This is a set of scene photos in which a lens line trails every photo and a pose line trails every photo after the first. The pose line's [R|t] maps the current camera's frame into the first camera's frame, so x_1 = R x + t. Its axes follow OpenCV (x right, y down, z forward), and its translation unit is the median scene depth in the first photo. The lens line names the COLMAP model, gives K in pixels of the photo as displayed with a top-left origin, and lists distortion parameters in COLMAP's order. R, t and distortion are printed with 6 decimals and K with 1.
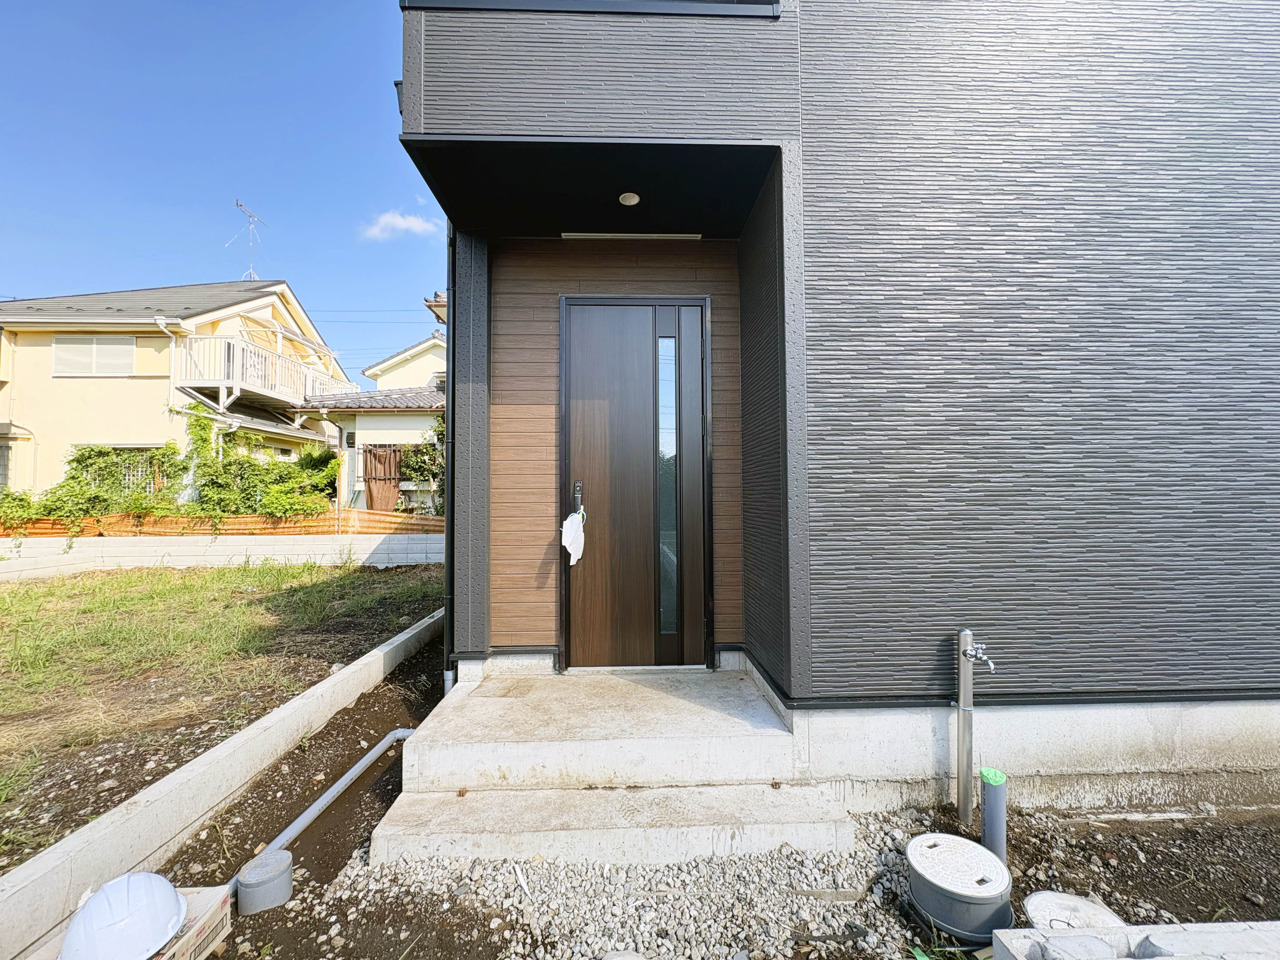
lens RADIAL K [[509.9, 0, 640.0], [0, 509.9, 480.7], [0, 0, 1]] dist [-0.000401, 0.000324]
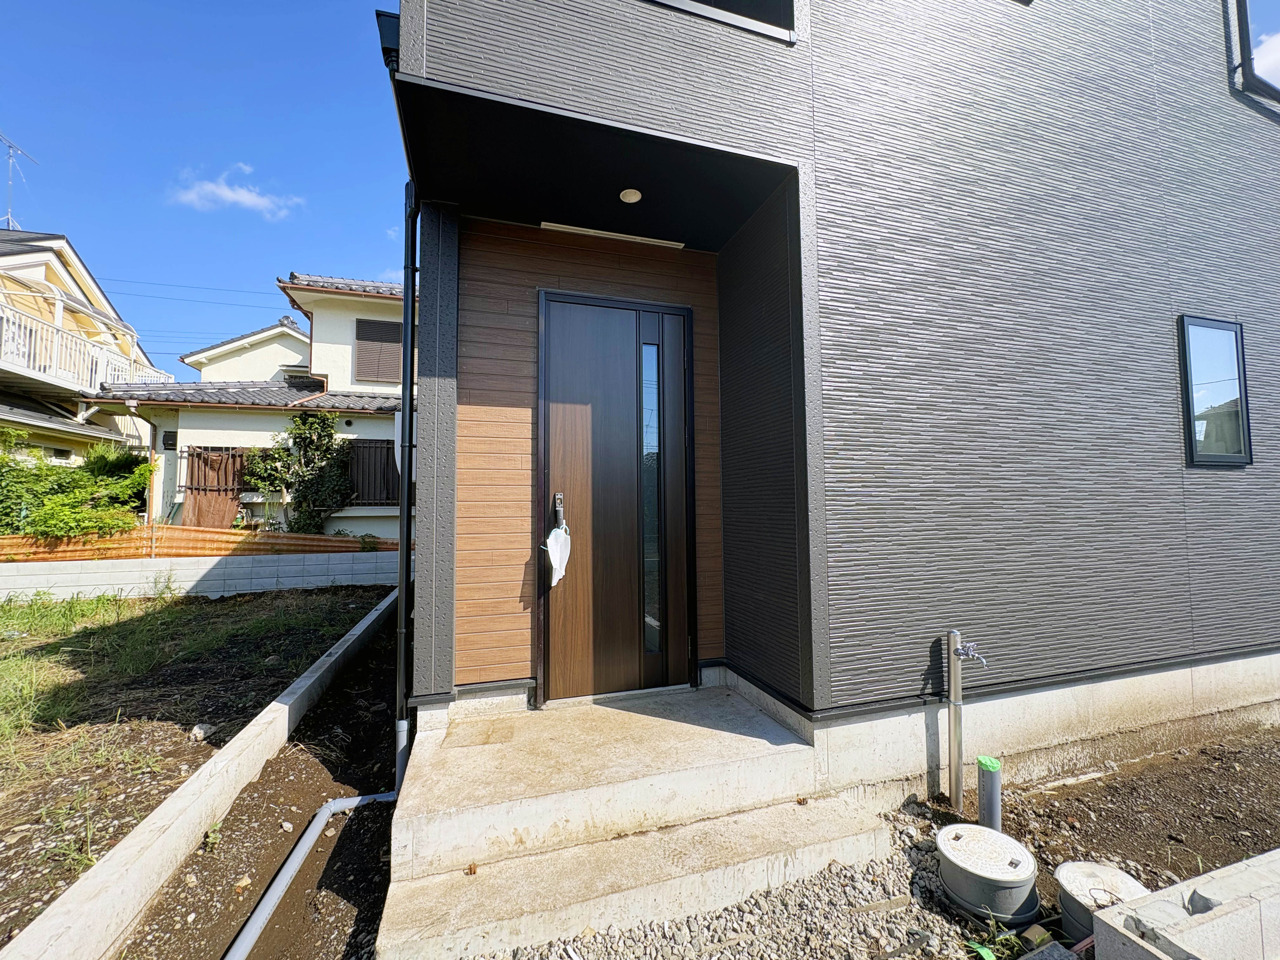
lens RADIAL K [[509.9, 0, 640.0], [0, 509.9, 481.0], [0, 0, 1]] dist [-0.000401, 0.000324]
pose [[0.964260, 0.011642, 0.264701, -0.292336], [-0.005268, 0.999679, -0.024777, 0.001329], [-0.264904, 0.022497, 0.964012, 0.109357]]
